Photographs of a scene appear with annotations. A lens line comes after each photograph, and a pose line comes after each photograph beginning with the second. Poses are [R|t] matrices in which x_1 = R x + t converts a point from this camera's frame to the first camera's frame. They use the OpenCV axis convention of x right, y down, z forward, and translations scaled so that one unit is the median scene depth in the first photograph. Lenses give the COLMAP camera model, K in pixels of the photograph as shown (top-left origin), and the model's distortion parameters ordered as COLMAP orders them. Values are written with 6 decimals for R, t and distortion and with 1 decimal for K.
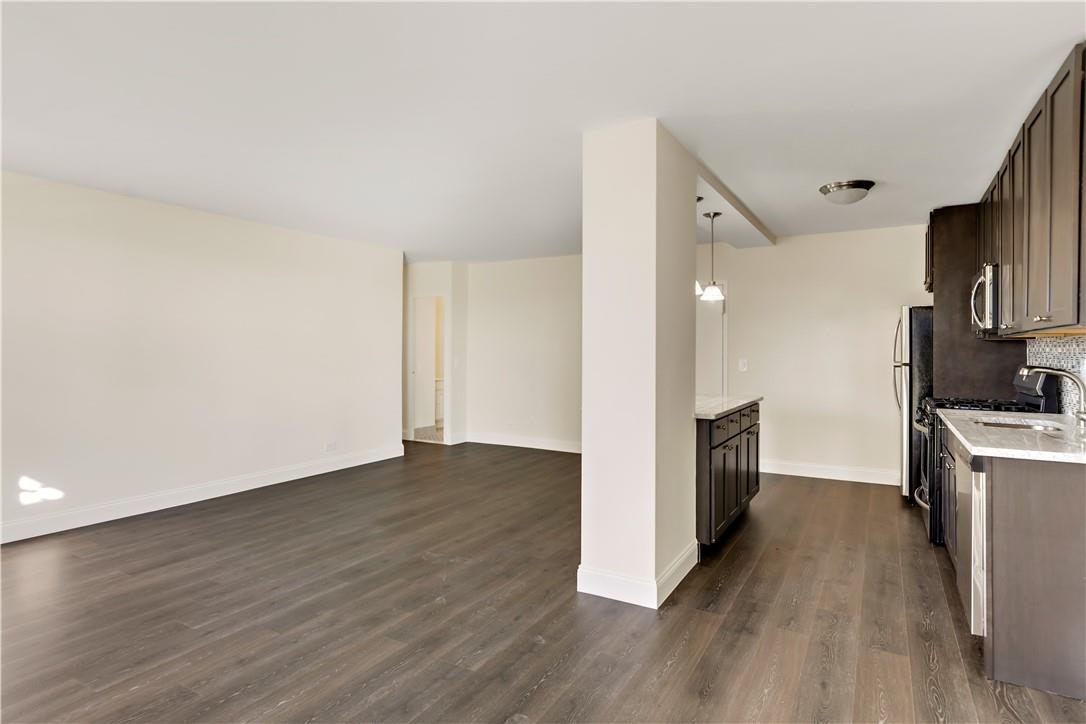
lens RADIAL K [[579.8, 0, 554.9], [0, 579.8, 349.0], [0, 0, 1]] dist [0.014483, -0.005817]
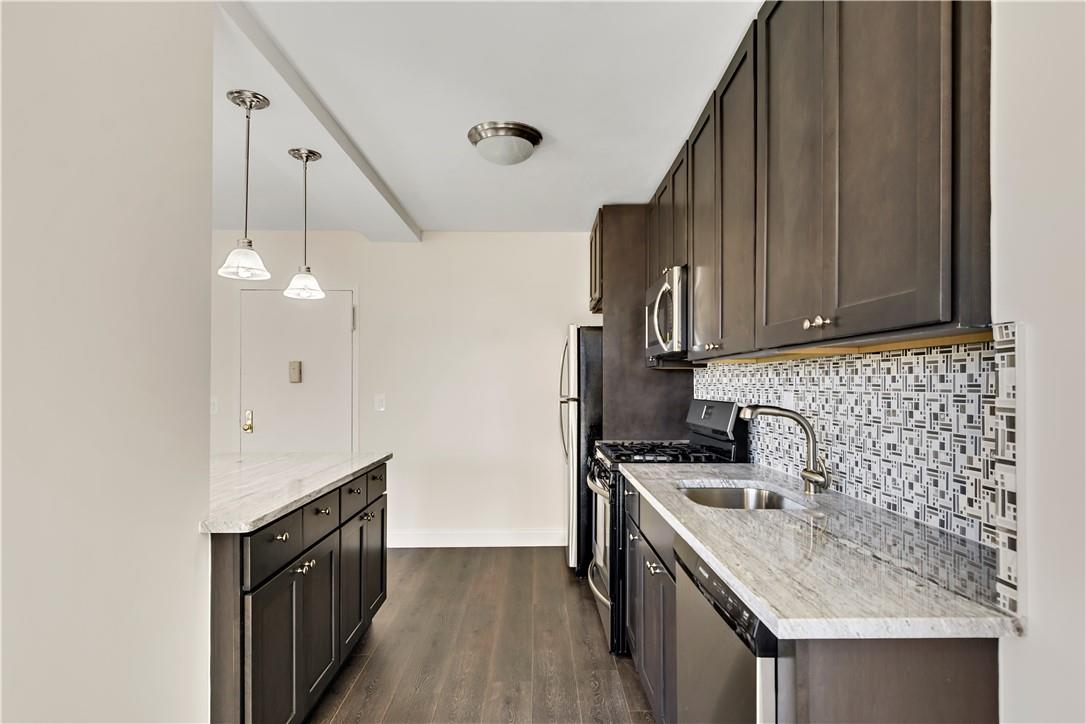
lens RADIAL K [[579.8, 0, 542.5], [0, 579.8, 371.4], [0, 0, 1]] dist [0.014483, -0.005817]
pose [[0.866242, 0.006221, 0.499585, 0.207120], [0.002156, 0.999867, -0.016189, 0.001319], [-0.499619, 0.015100, 0.866113, 0.406398]]
